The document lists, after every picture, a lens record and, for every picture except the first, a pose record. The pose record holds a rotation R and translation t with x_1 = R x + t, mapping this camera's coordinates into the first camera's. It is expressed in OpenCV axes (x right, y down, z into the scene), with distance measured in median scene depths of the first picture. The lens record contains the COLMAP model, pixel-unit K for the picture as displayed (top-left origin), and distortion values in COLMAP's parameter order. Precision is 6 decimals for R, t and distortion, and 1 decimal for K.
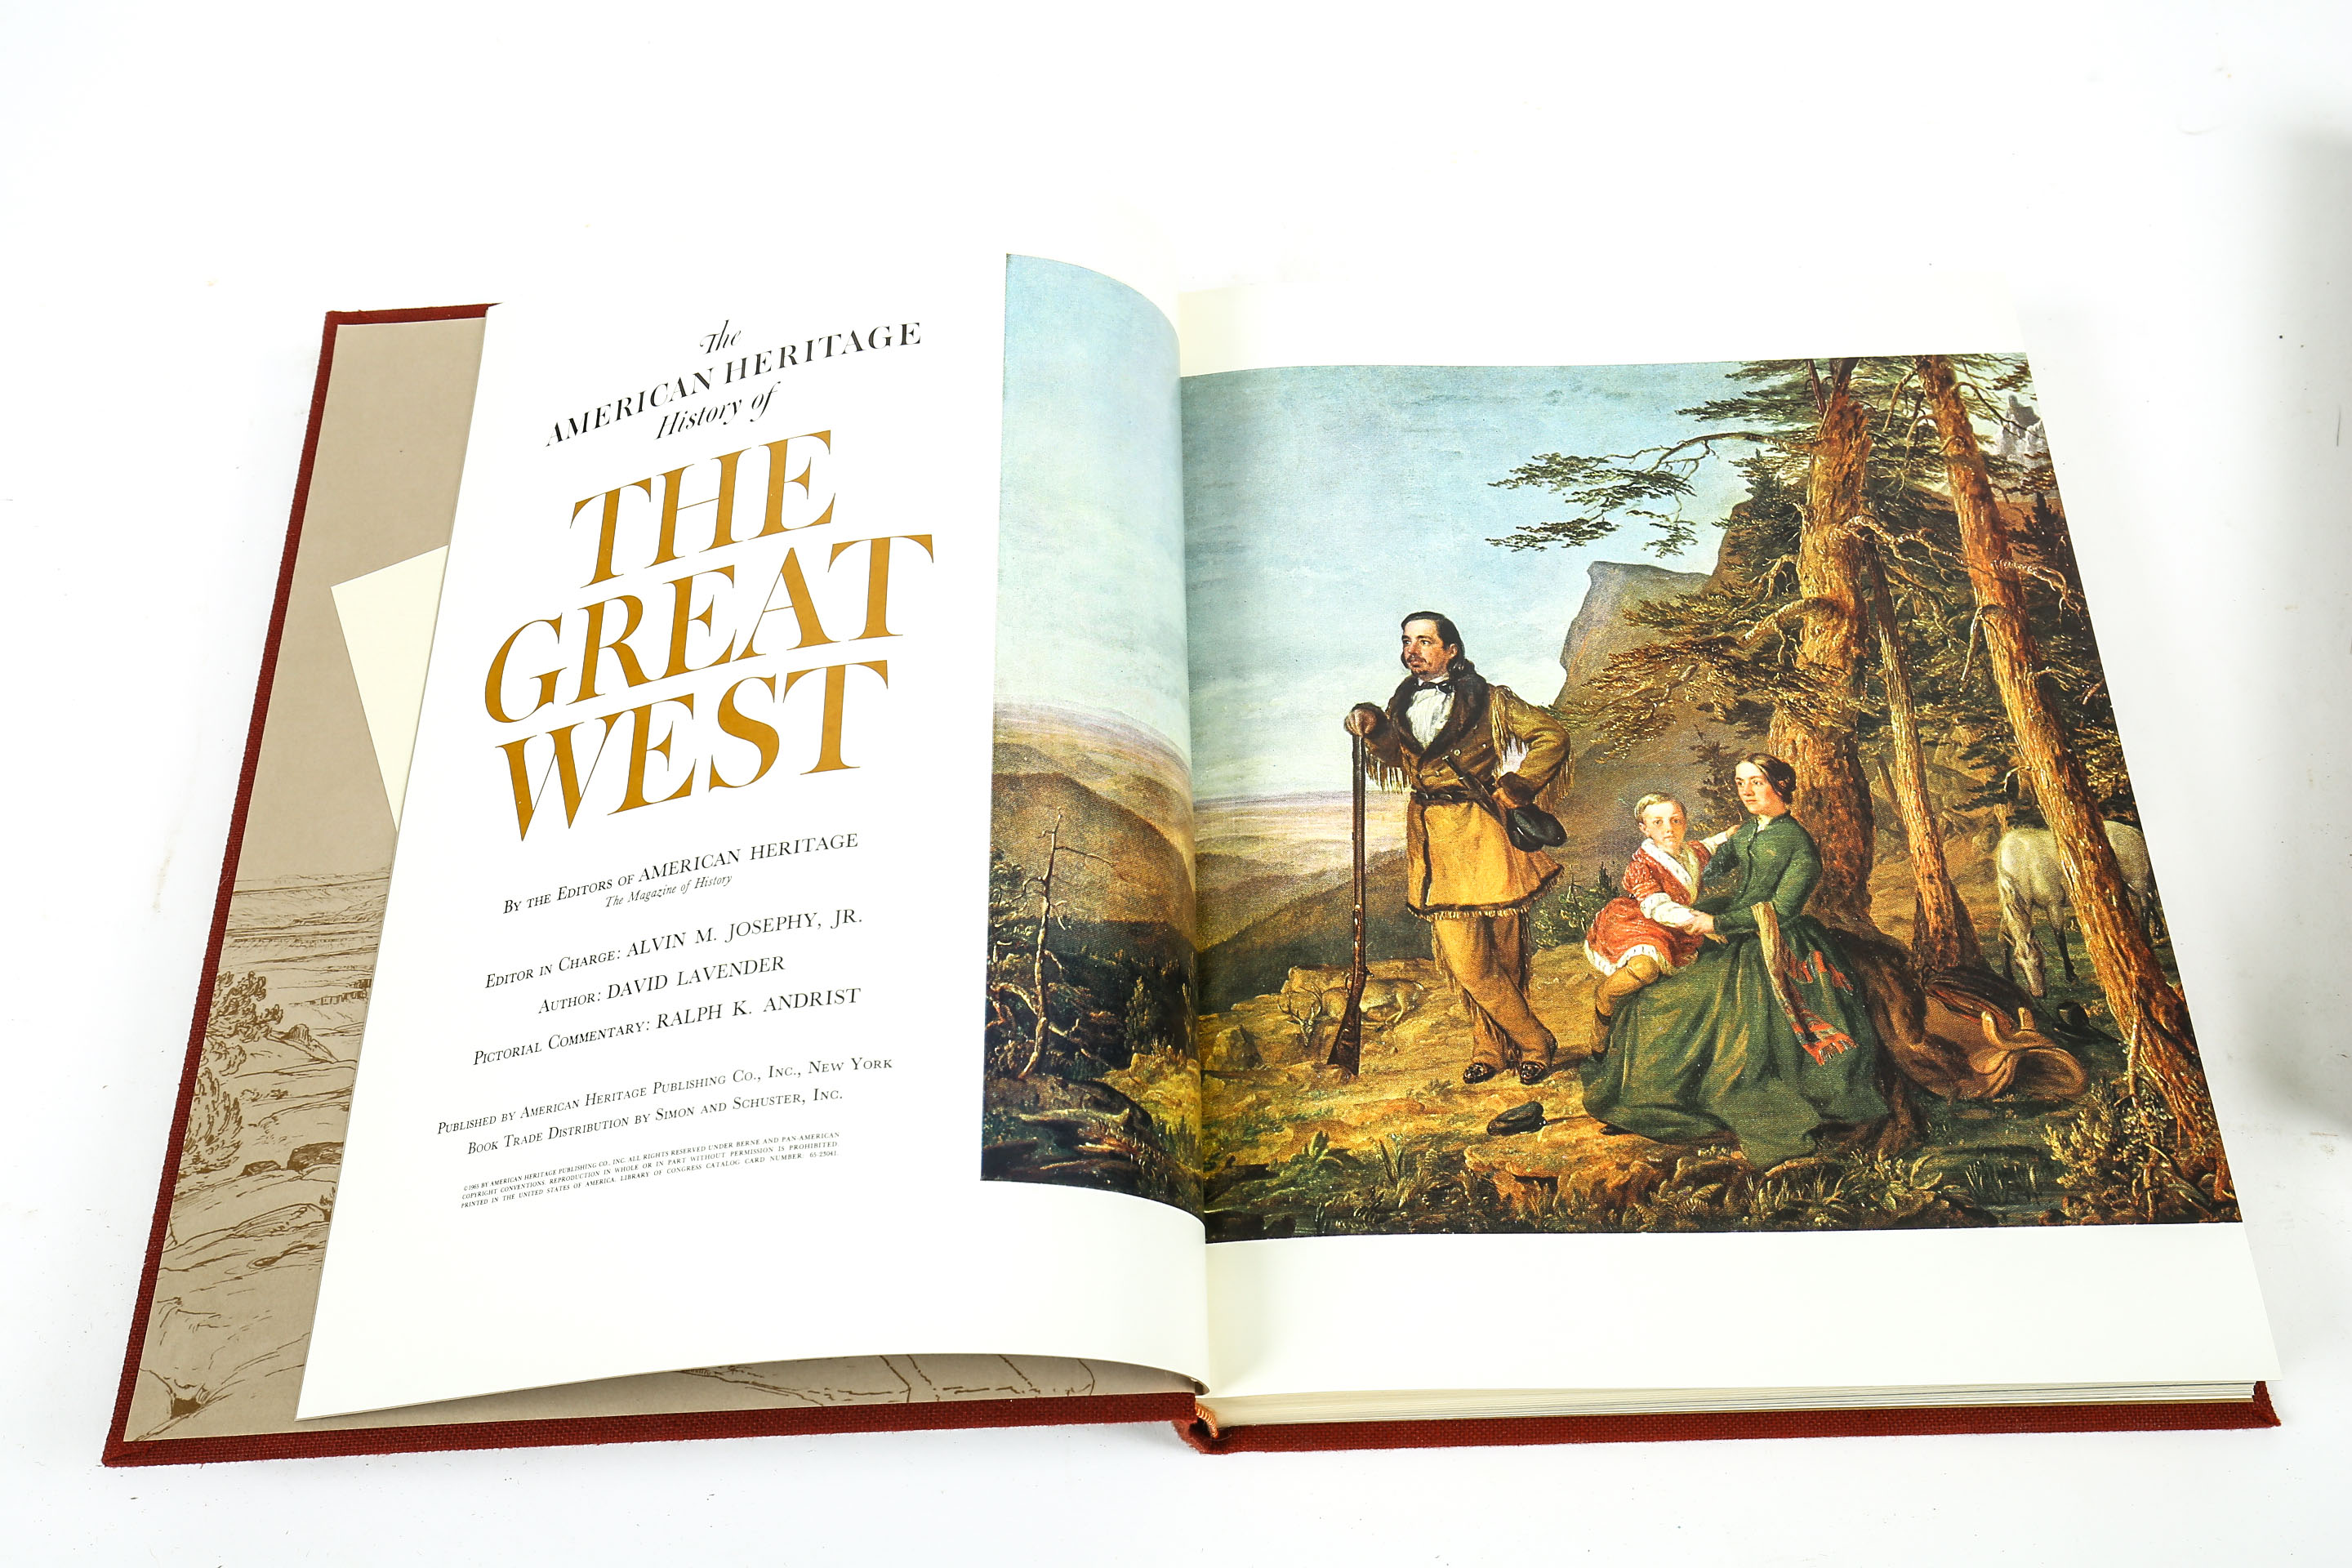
lens RADIAL K [[2110.2, 0, 1078.1], [0, 2110.2, 895.0], [0, 0, 1]] dist [0.037913, -0.088952]
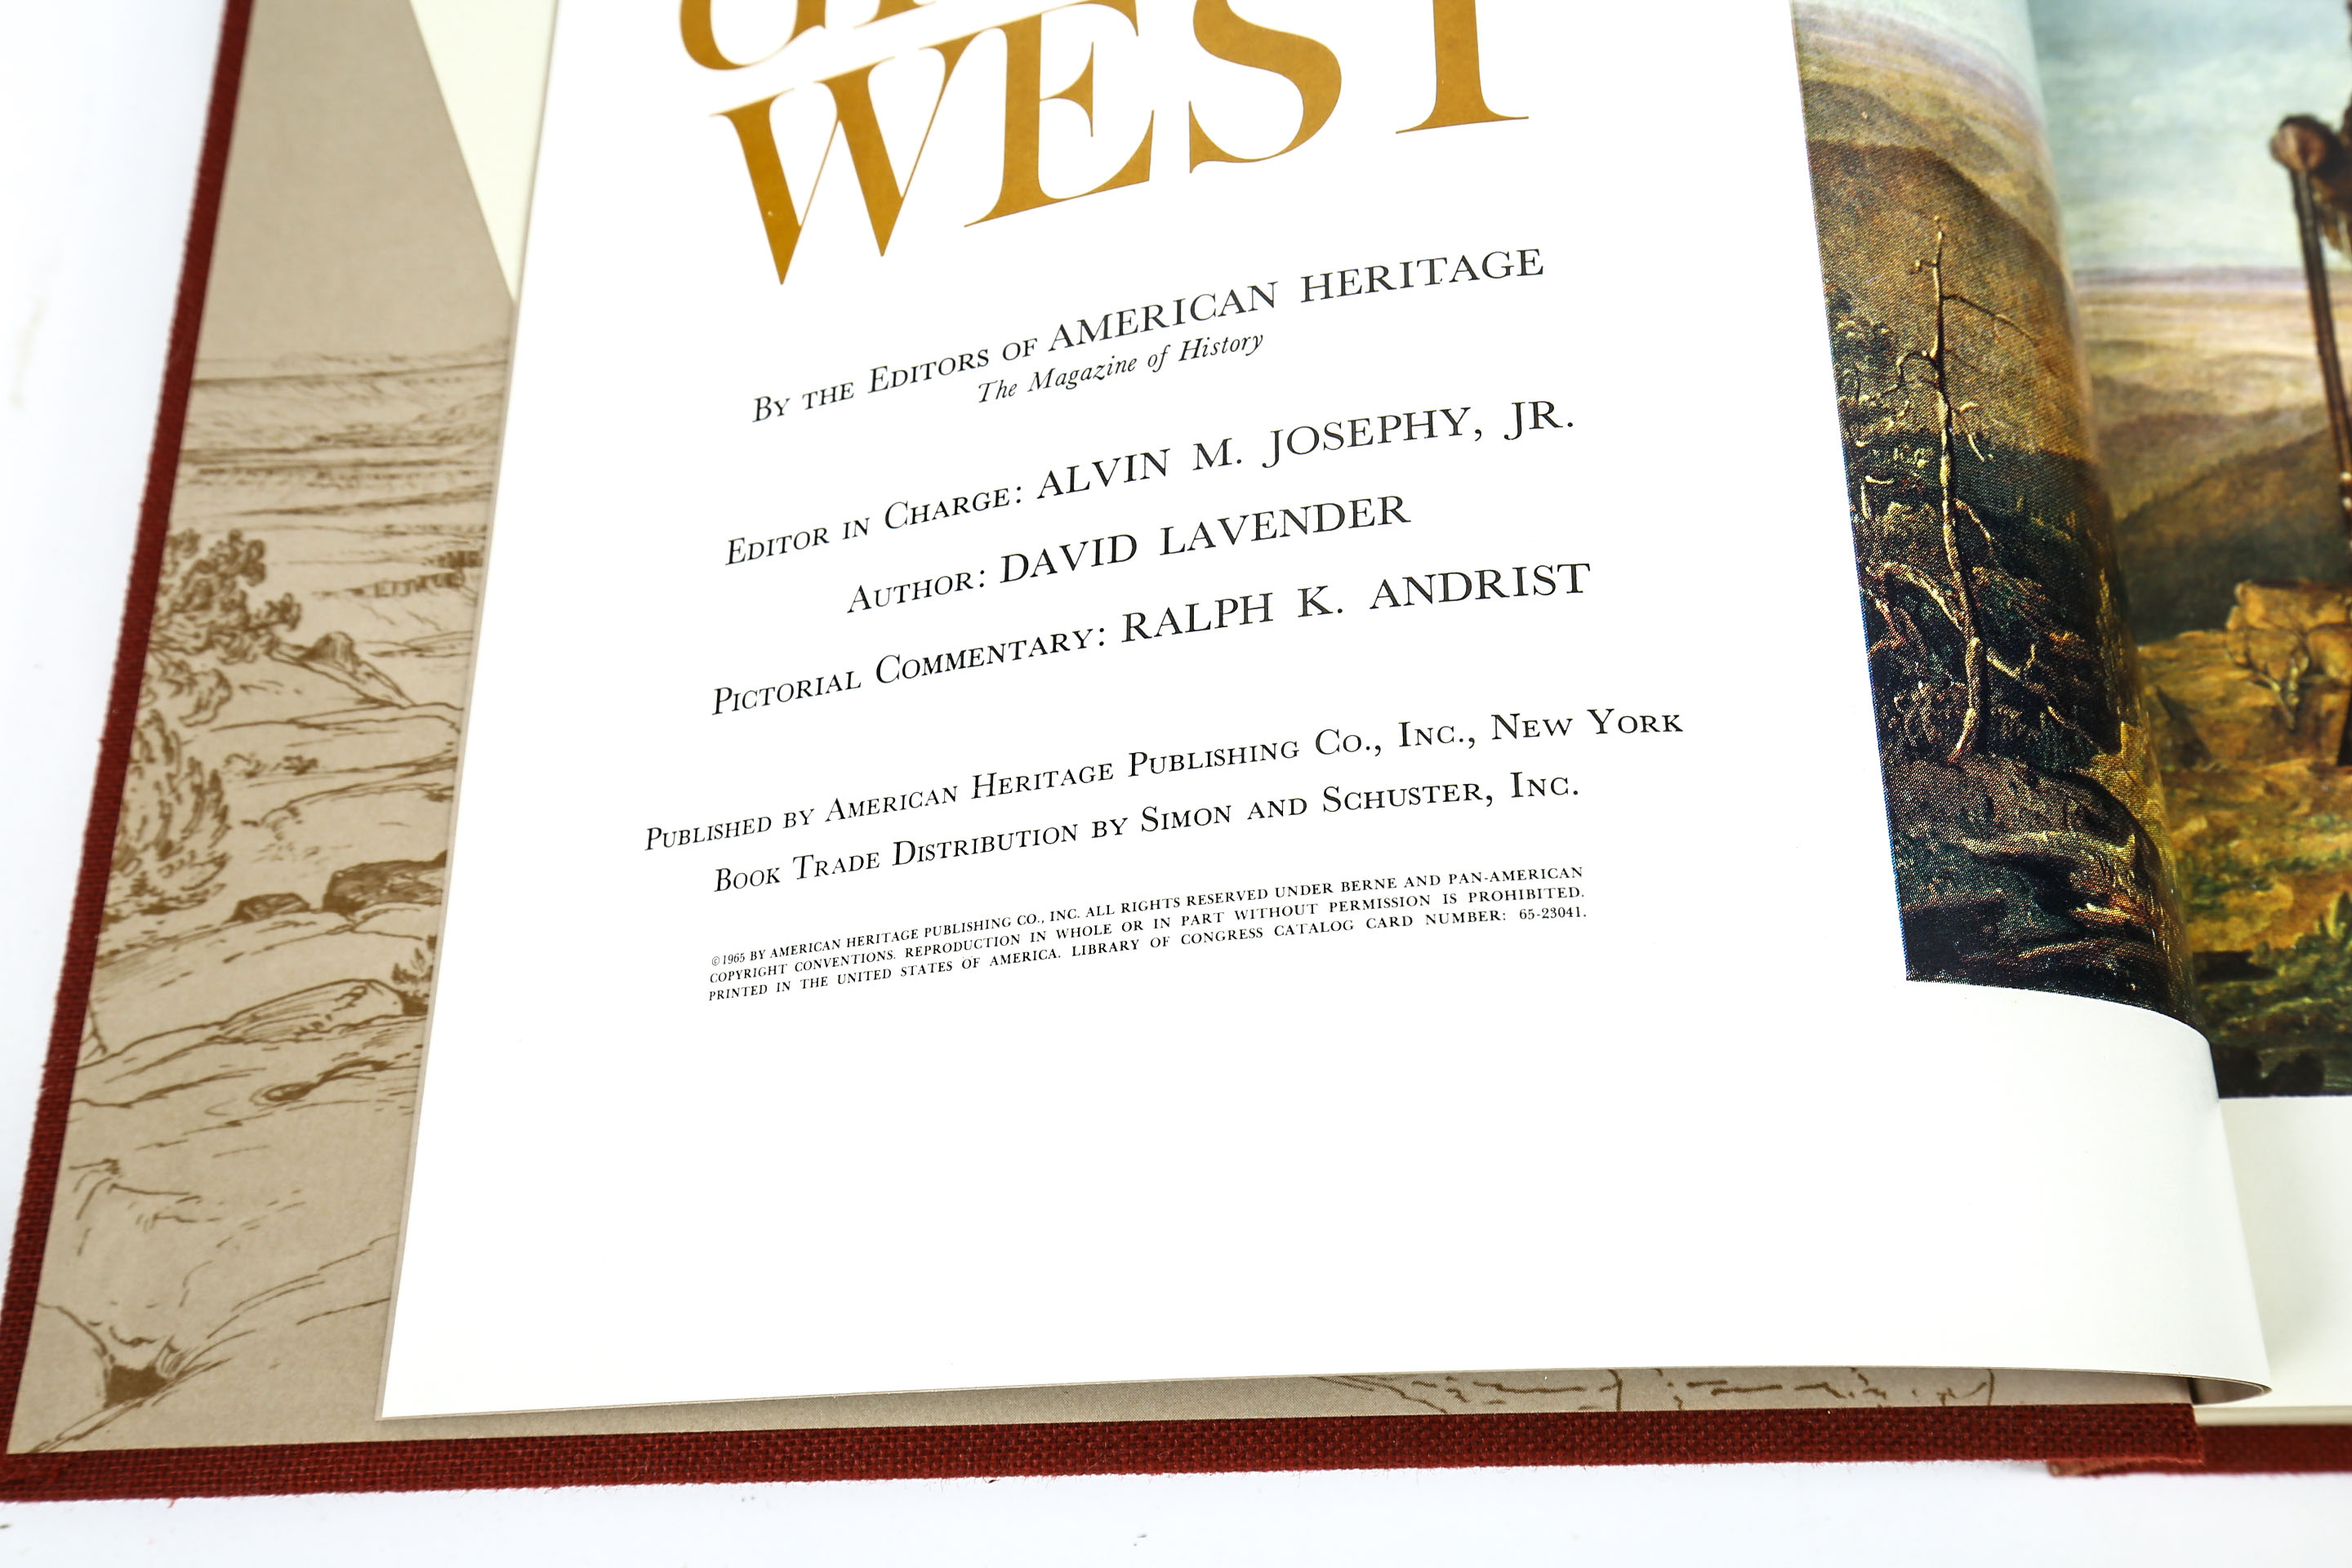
lens RADIAL K [[2110.2, 0, 1078.1], [0, 2110.2, 895.0], [0, 0, 1]] dist [0.037913, -0.088952]
pose [[0.998251, 0.026168, 0.053019, -0.224285], [-0.032152, 0.992804, 0.115355, 0.062518], [-0.049618, -0.116858, 0.991908, 0.497483]]
